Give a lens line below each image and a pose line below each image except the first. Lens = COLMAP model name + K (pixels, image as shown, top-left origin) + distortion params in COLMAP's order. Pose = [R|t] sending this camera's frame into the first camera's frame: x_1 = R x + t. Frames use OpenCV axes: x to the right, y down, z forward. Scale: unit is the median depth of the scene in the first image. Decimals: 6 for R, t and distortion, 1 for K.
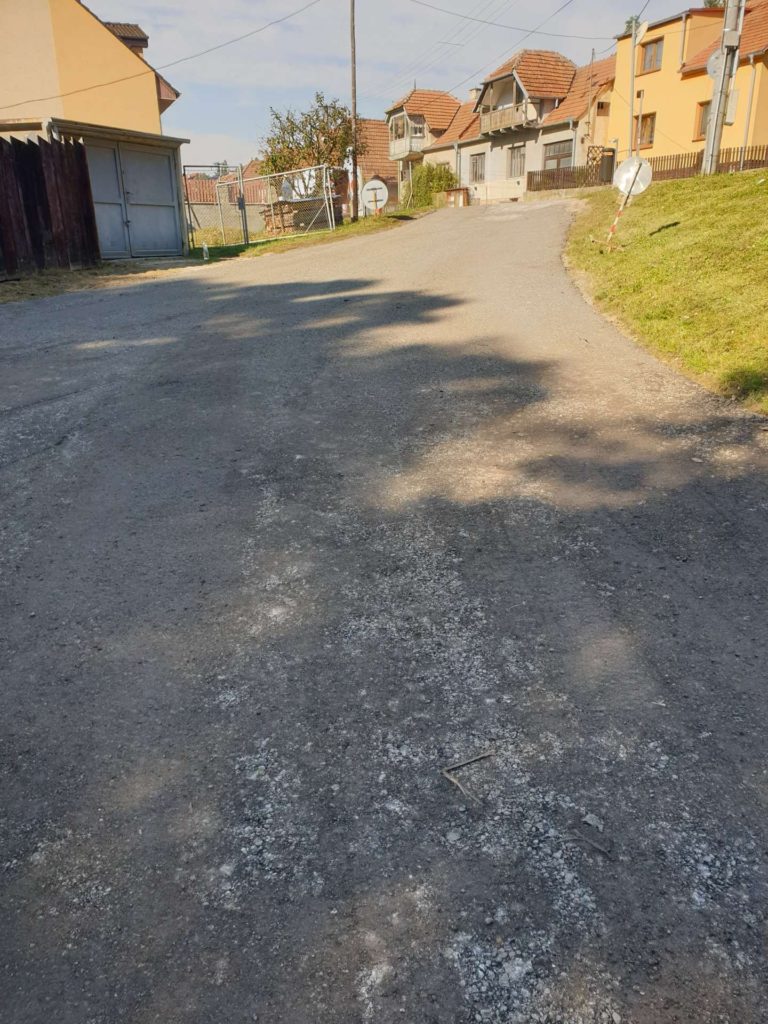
lens RADIAL K [[789.2, 0, 405.5], [0, 789.2, 511.0], [0, 0, 1]] dist [-0.004980, 0.034941]
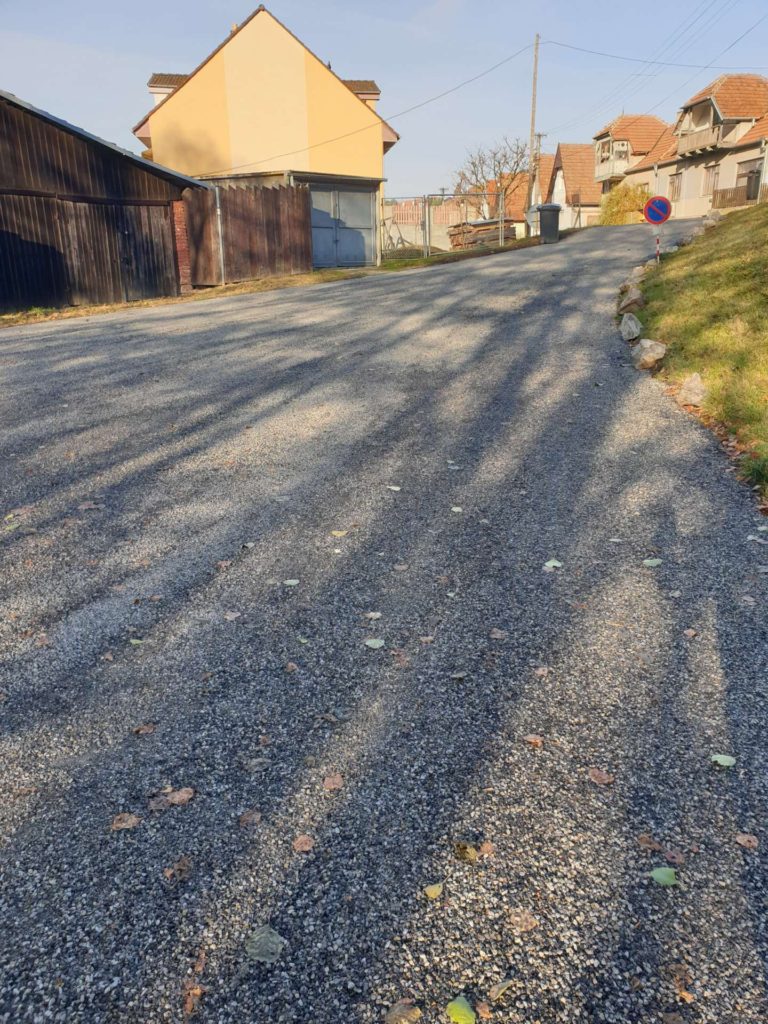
lens RADIAL K [[789.2, 0, 405.5], [0, 789.2, 511.0], [0, 0, 1]] dist [-0.004980, 0.034941]
pose [[0.962413, 0.077385, -0.260332, 0.061765], [-0.083164, 0.996473, -0.011238, 0.042558], [0.258544, 0.032466, 0.965454, -0.108745]]
